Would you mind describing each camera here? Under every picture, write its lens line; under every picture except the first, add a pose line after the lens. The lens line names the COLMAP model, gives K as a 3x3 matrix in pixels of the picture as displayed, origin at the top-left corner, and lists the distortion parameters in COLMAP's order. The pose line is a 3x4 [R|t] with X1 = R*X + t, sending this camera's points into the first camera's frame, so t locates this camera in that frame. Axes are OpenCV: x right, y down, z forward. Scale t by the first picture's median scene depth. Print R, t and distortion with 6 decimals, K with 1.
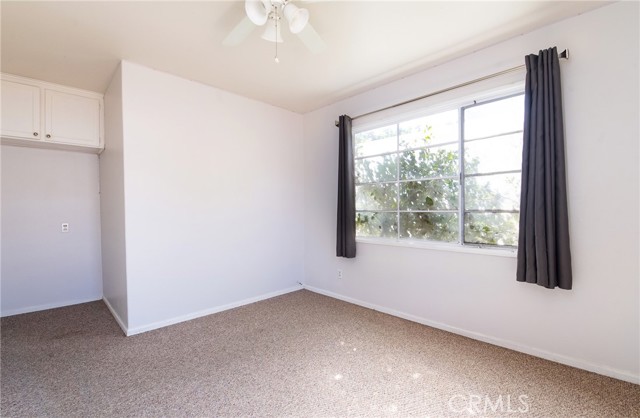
lens RADIAL K [[285.0, 0, 320.0], [0, 285.0, 209.0], [0, 0, 1]] dist [-0.000307, -0.000087]
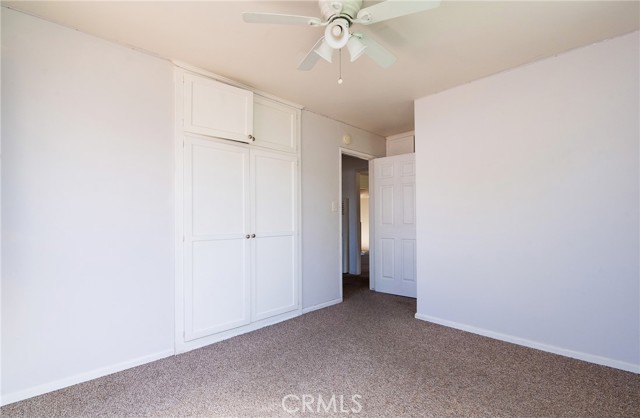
lens RADIAL K [[285.0, 0, 320.0], [0, 285.0, 209.0], [0, 0, 1]] dist [-0.000307, -0.000087]
pose [[0.013433, -0.020484, -0.999700, 0.571935], [0.005721, 0.999775, -0.020408, -0.008502], [0.999893, -0.005445, 0.013548, 0.556411]]
